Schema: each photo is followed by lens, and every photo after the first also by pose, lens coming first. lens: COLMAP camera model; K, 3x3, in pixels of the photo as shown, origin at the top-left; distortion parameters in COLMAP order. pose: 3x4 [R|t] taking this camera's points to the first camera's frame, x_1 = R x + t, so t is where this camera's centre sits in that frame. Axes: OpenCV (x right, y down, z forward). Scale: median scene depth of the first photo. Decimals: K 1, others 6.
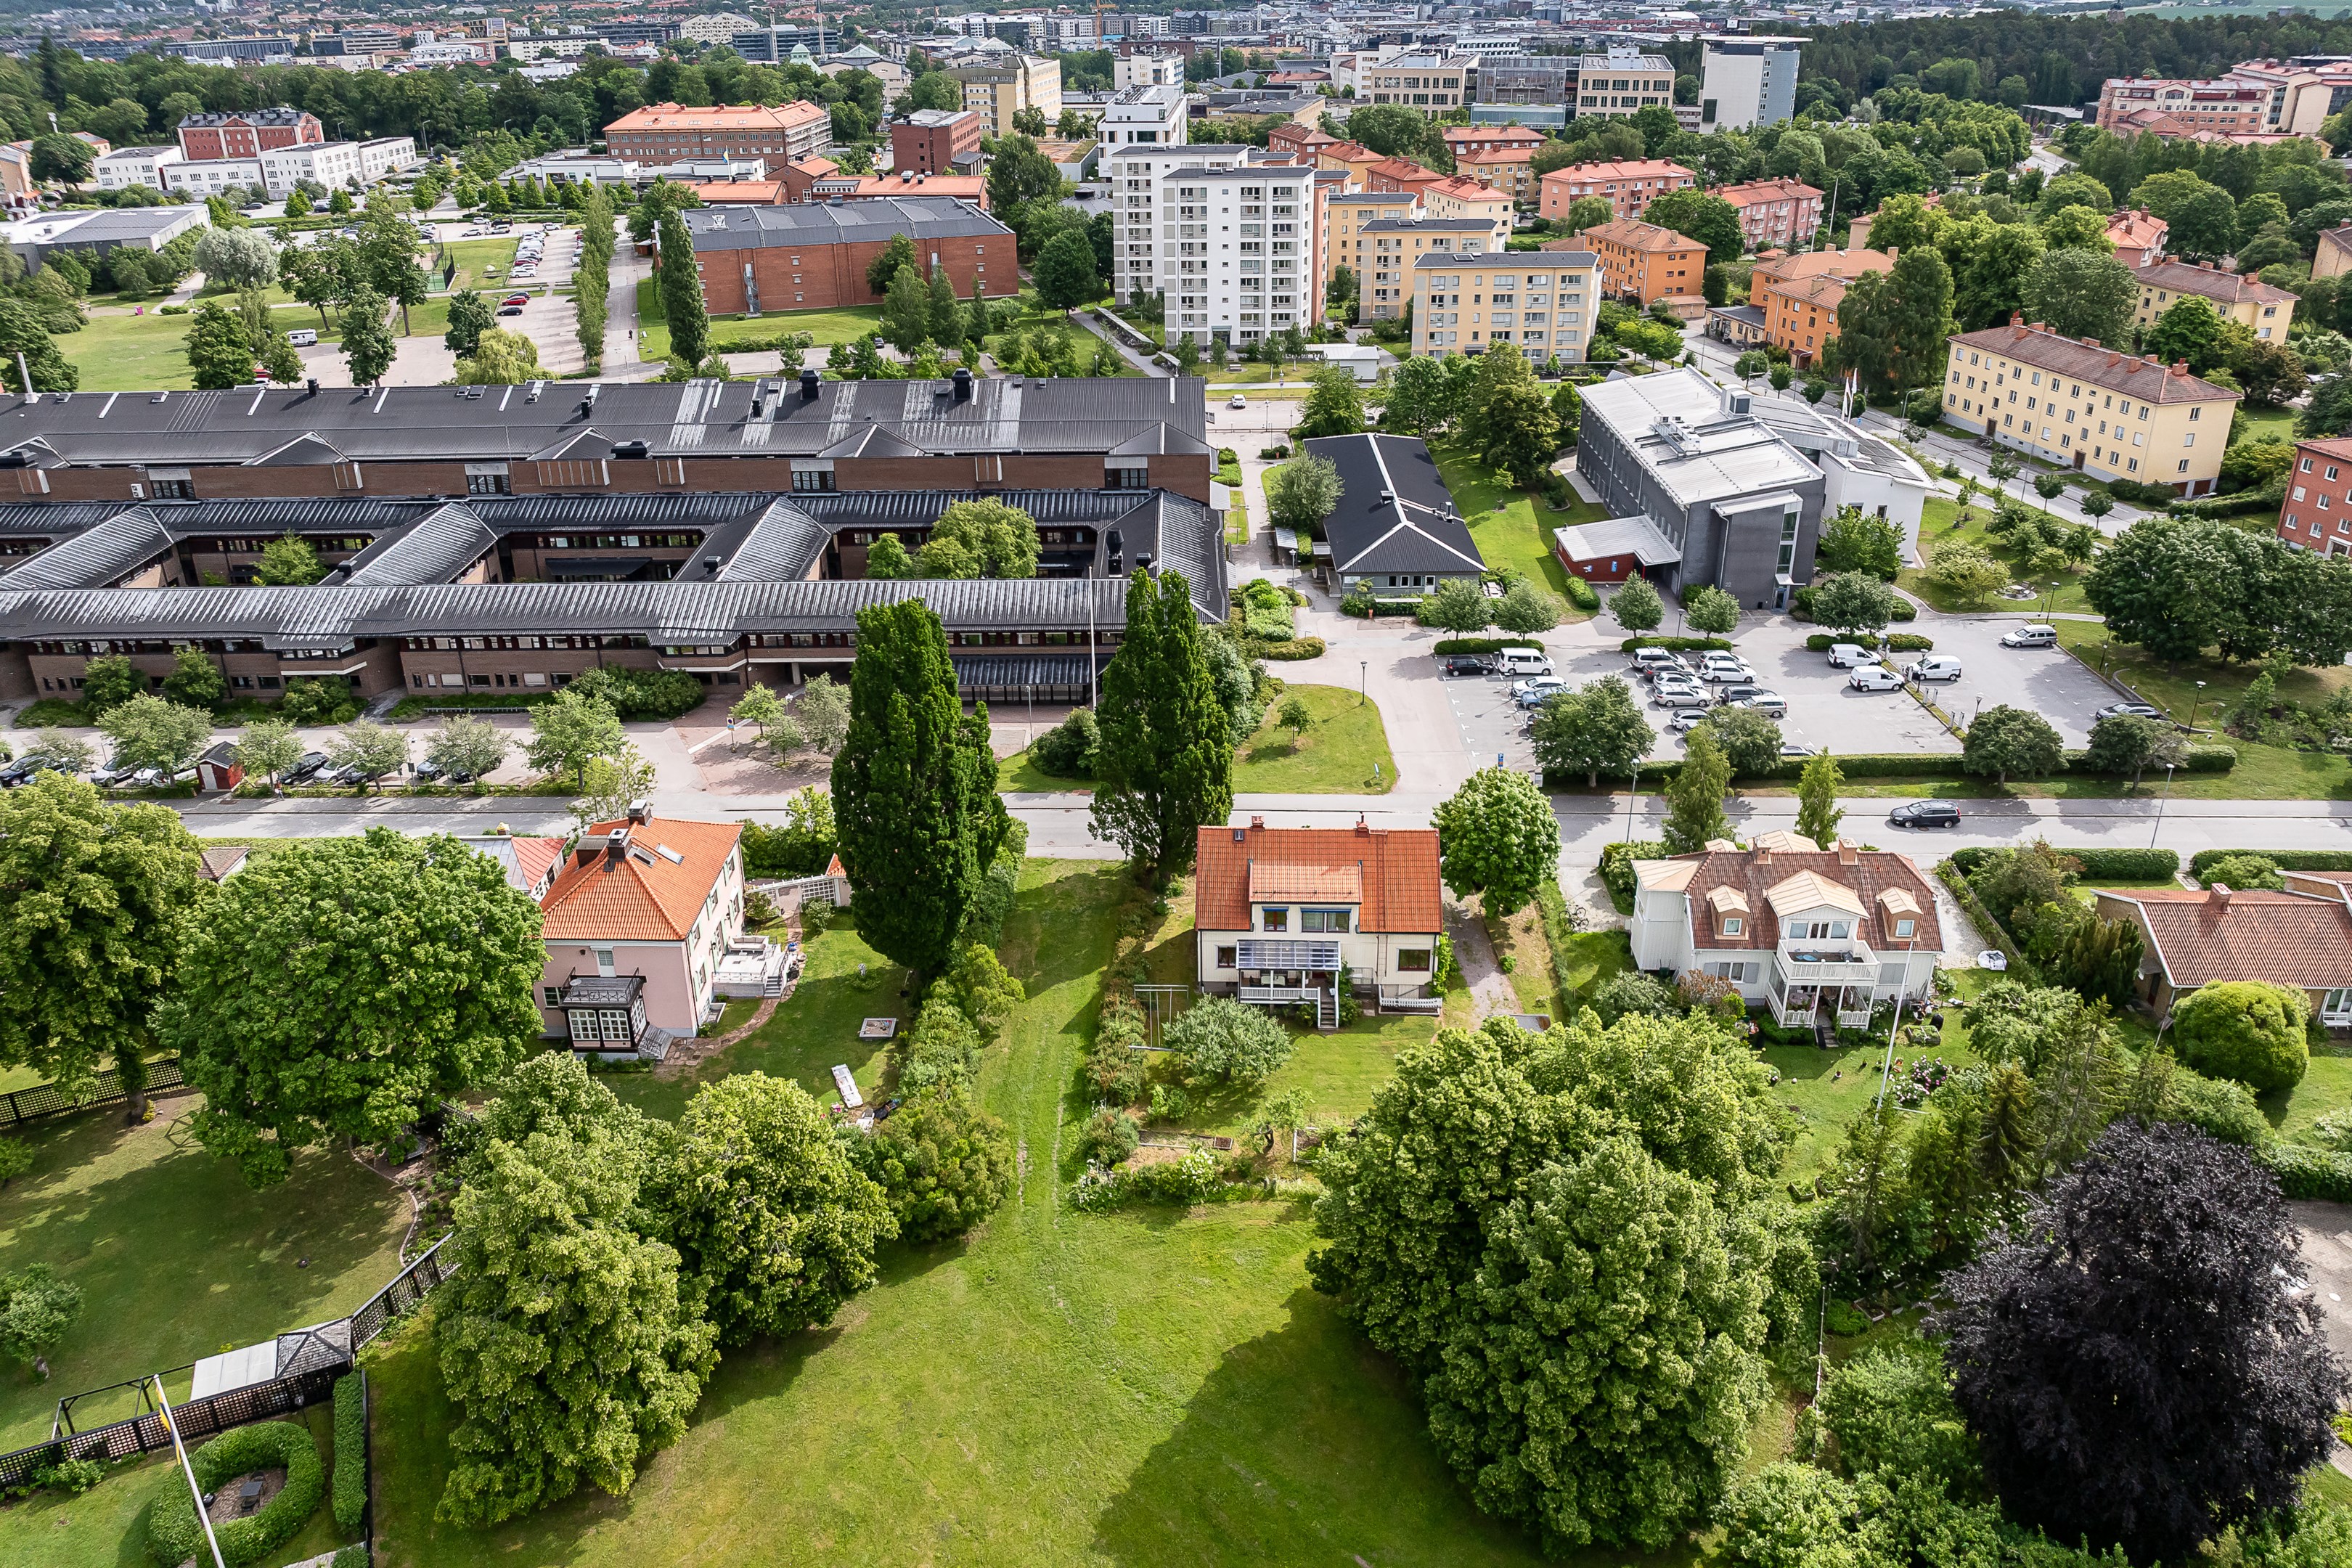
lens RADIAL K [[1670.4, 0, 1177.1], [0, 1670.4, 714.3], [0, 0, 1]] dist [-0.036222, 0.001726]
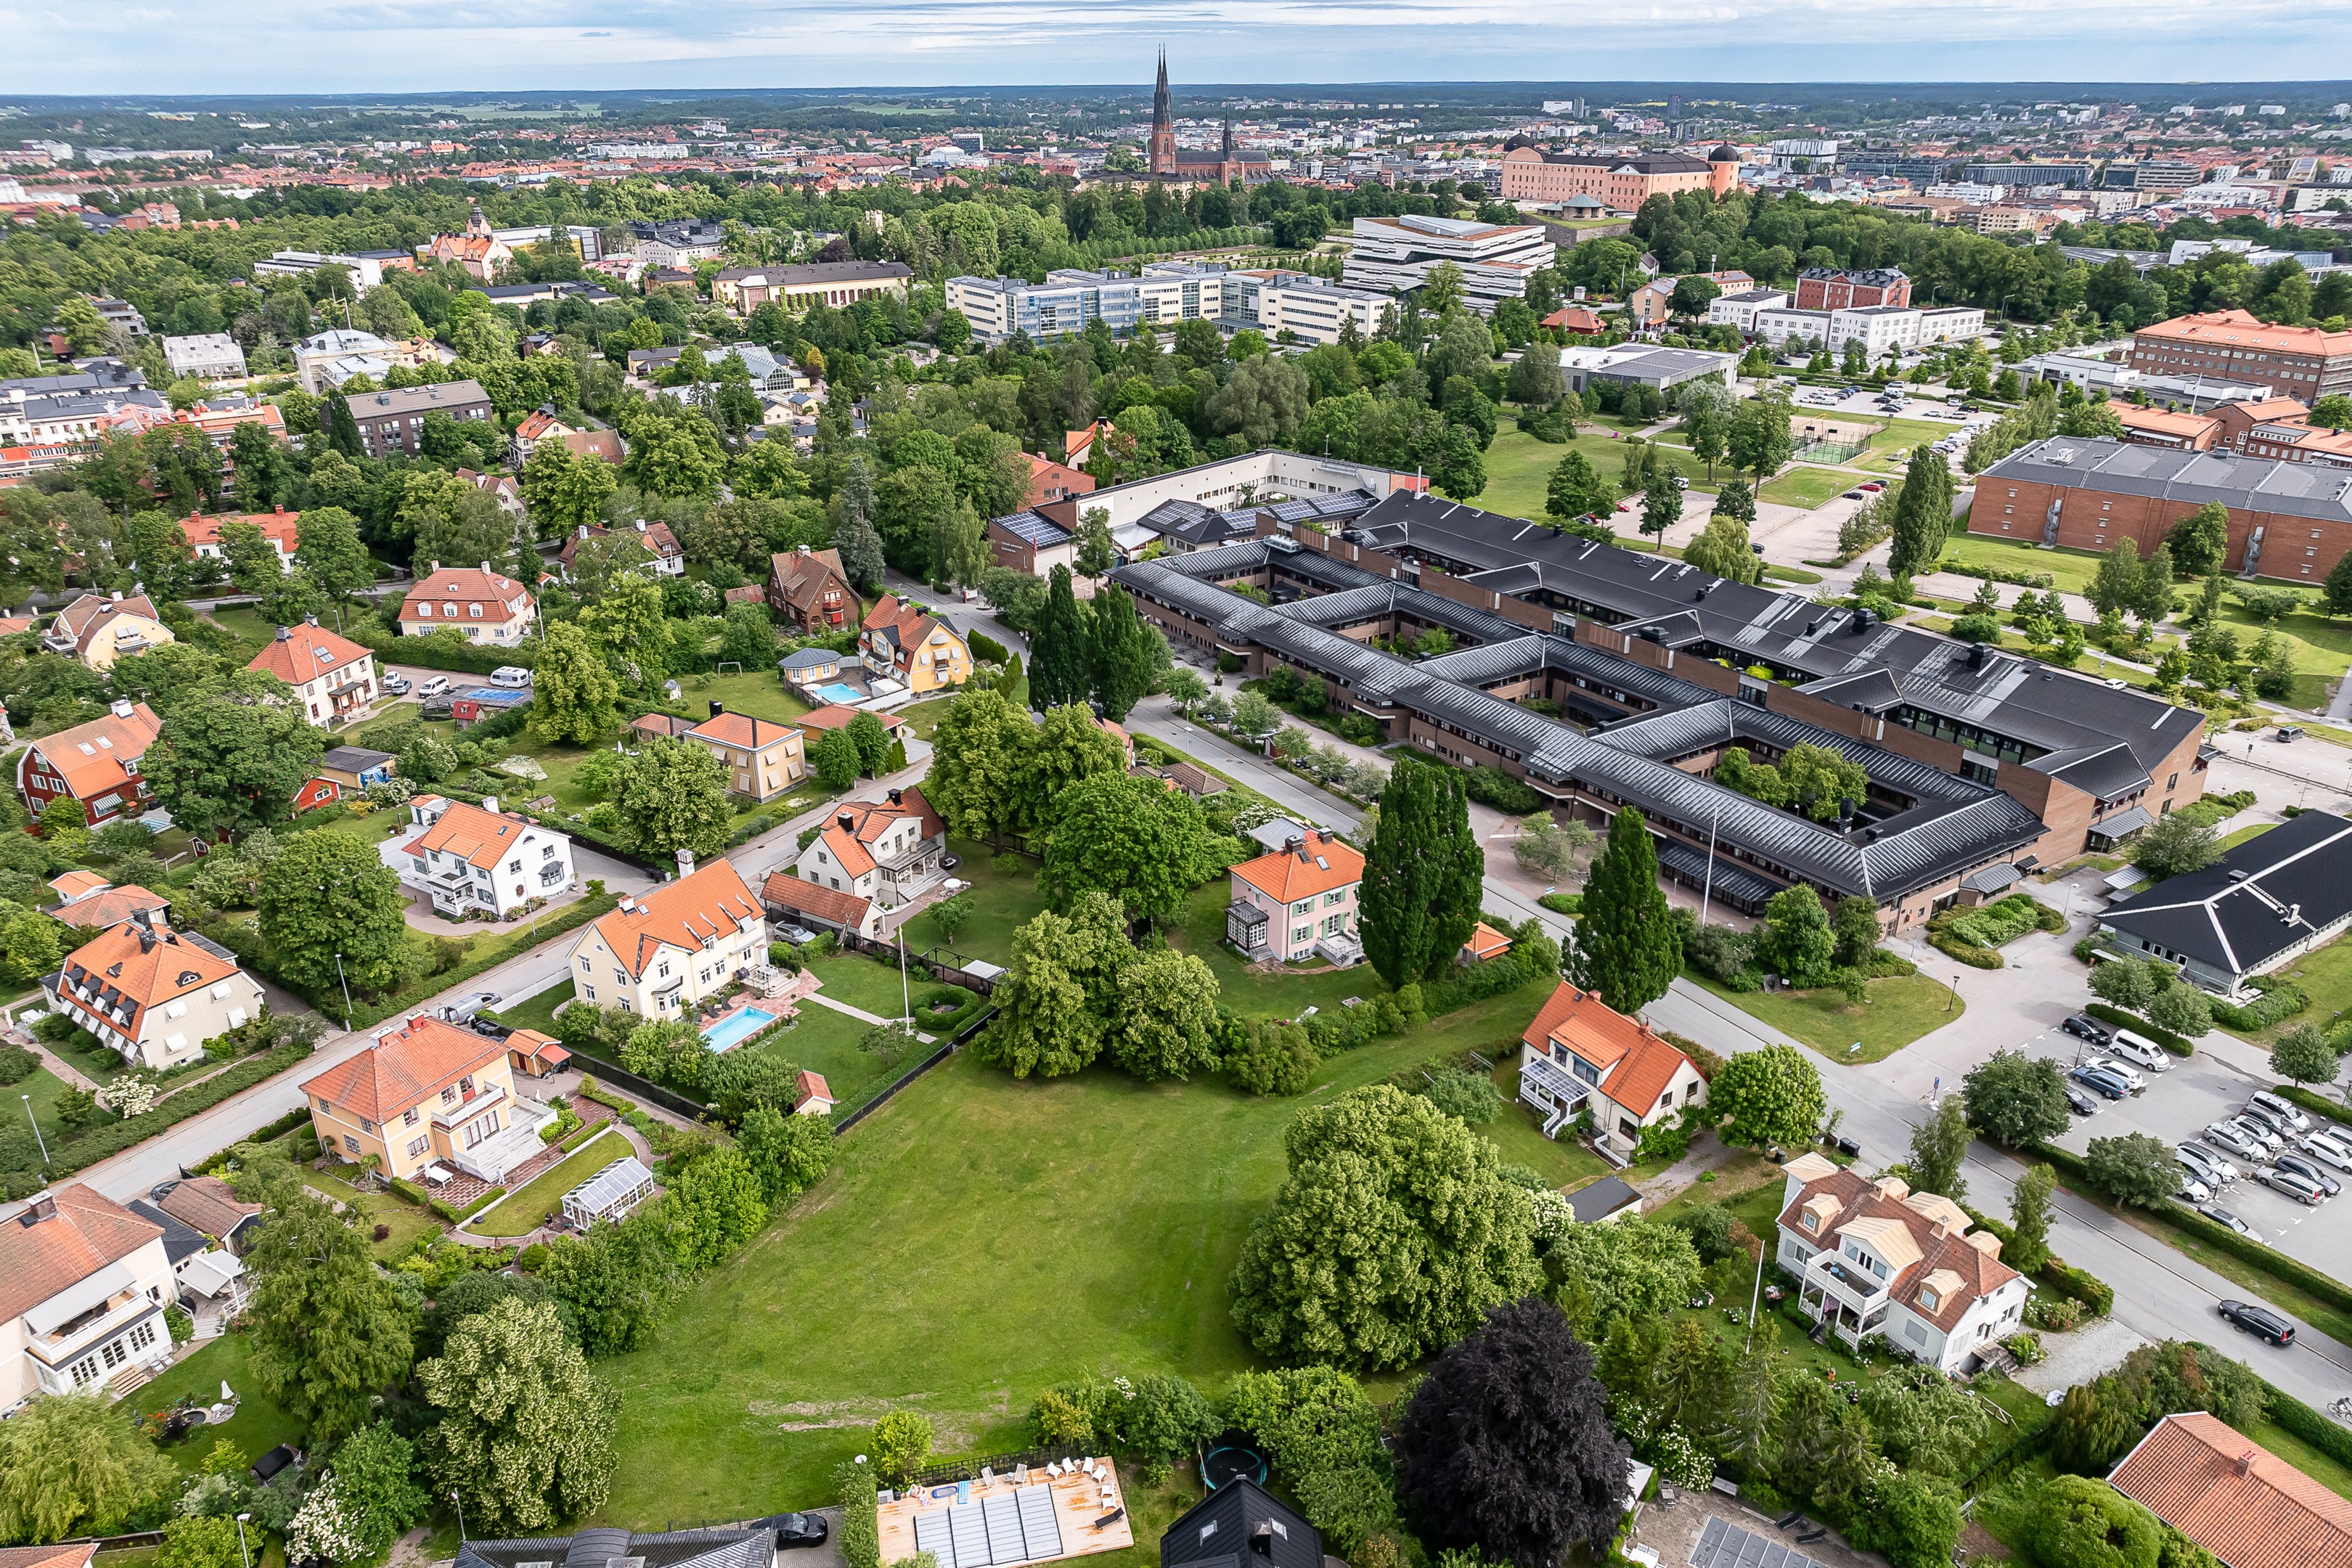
lens RADIAL K [[1659.4, 0, 1176.0], [0, 1659.4, 784.0], [0, 0, 1]] dist [-0.012358, -0.005367]
pose [[0.558747, 0.330874, -0.760476, 0.822393], [-0.344185, 0.926786, 0.150349, -0.182725], [0.754545, 0.177737, 0.631721, -0.190916]]
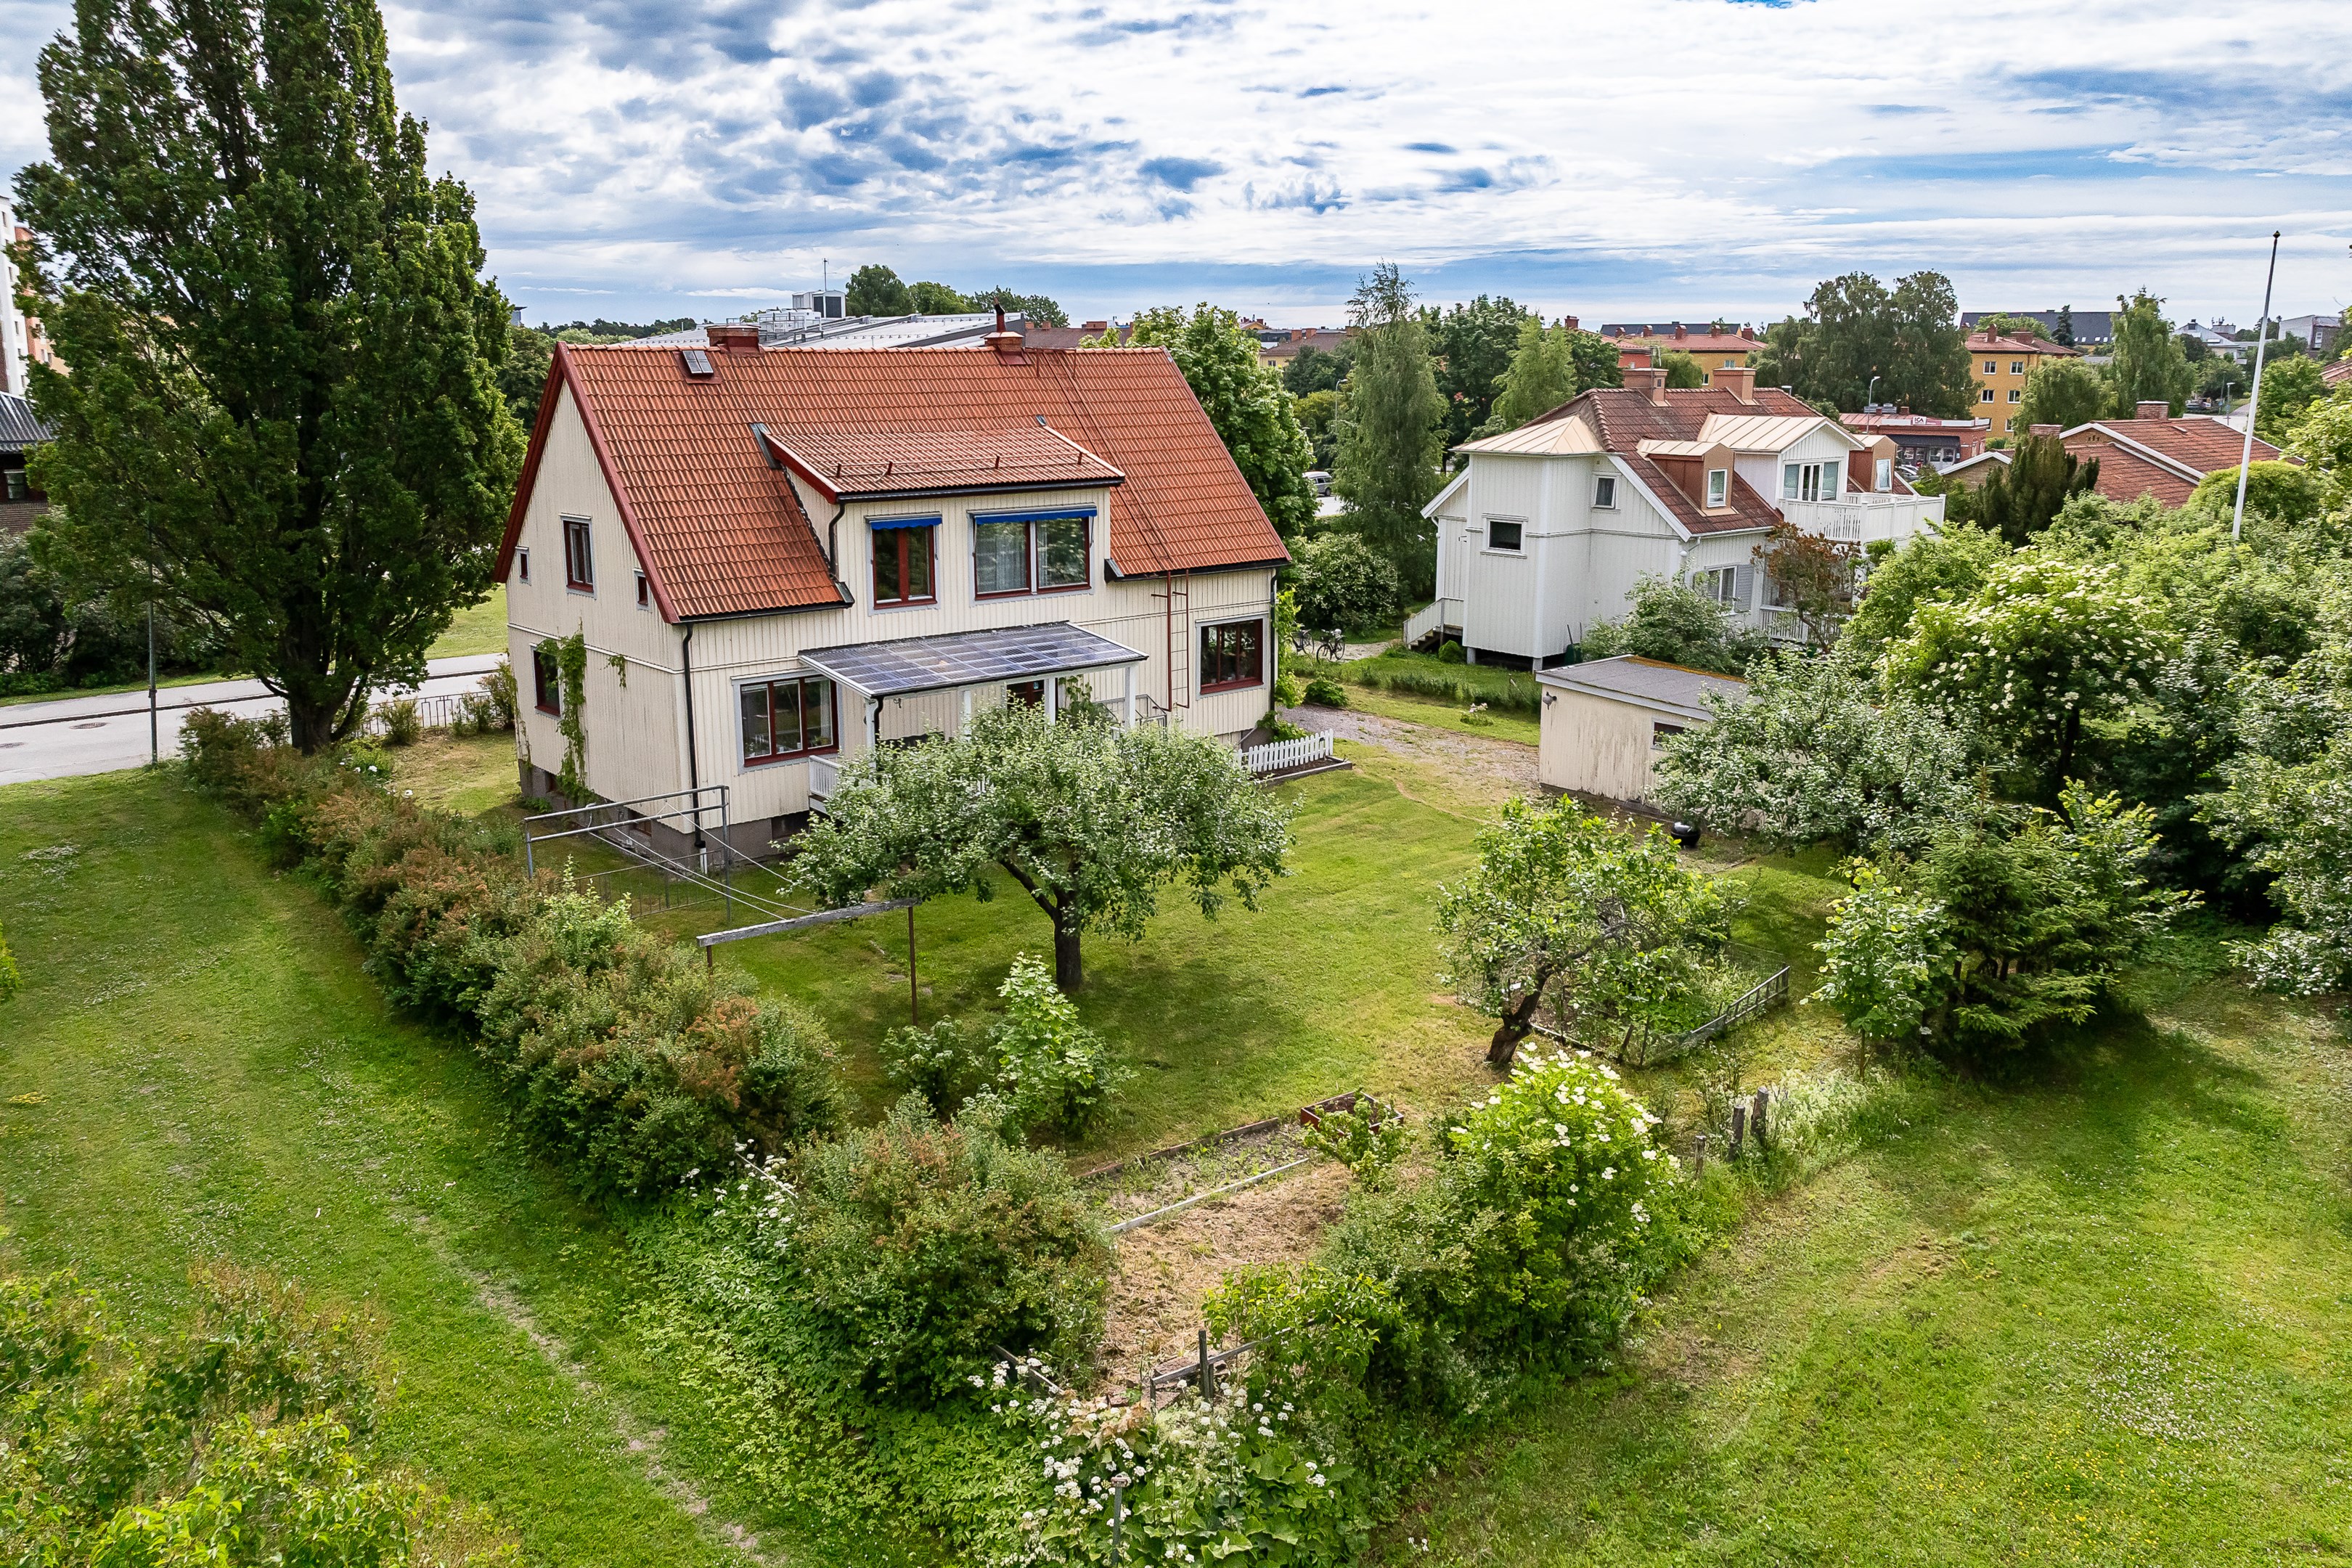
lens RADIAL K [[1651.4, 0, 1172.9], [0, 1651.4, 759.4], [0, 0, 1]] dist [-0.046666, 0.005197]
pose [[0.728557, -0.142436, 0.670012, -0.108504], [0.270511, 0.958464, -0.090391, 0.185062], [-0.629308, 0.247101, 0.736827, 0.690687]]
